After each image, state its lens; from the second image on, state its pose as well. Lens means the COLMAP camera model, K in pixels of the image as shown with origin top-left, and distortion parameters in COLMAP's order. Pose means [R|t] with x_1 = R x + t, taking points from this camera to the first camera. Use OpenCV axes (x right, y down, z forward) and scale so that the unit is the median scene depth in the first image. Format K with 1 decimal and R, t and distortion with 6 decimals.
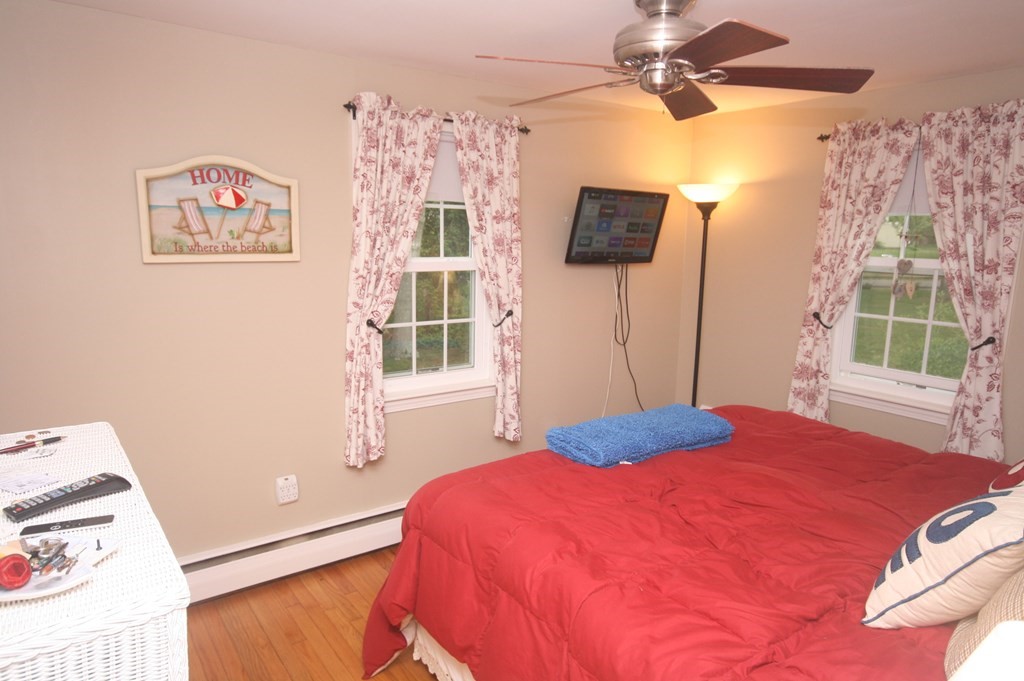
lens RADIAL K [[674.5, 0, 511.6], [0, 674.5, 344.0], [0, 0, 1]] dist [0.049477, 0.009845]
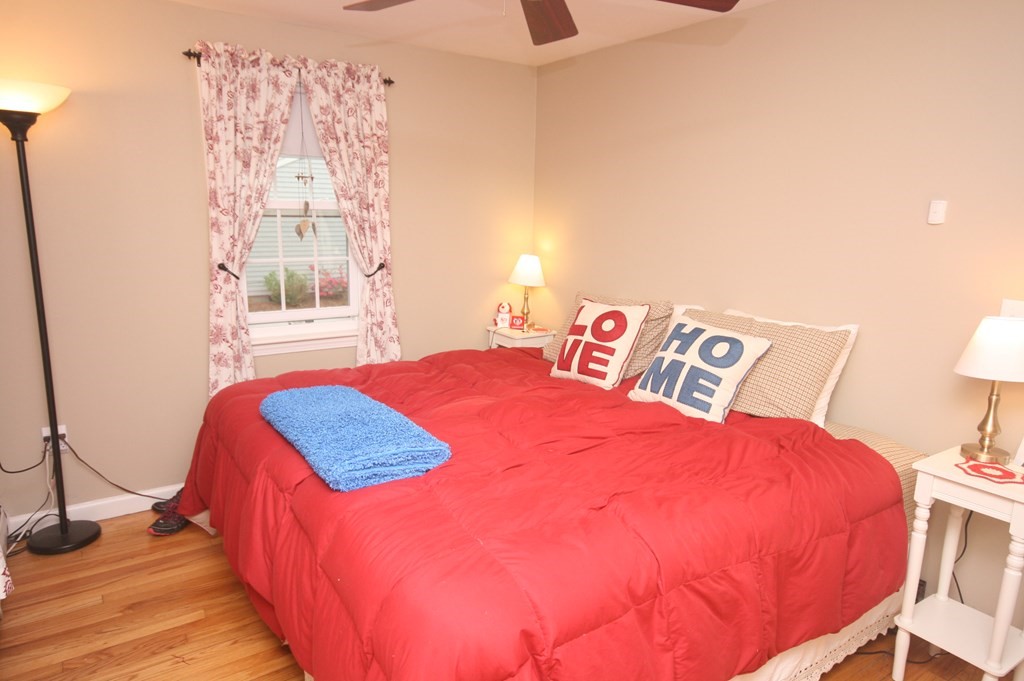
lens RADIAL K [[674.5, 0, 511.5], [0, 674.5, 340.5], [0, 0, 1]] dist [0.049477, 0.009845]
pose [[0.043881, -0.213752, 0.975902, -0.482024], [0.153375, 0.966704, 0.204841, -0.085644], [-0.987193, 0.140690, 0.075204, 0.681927]]
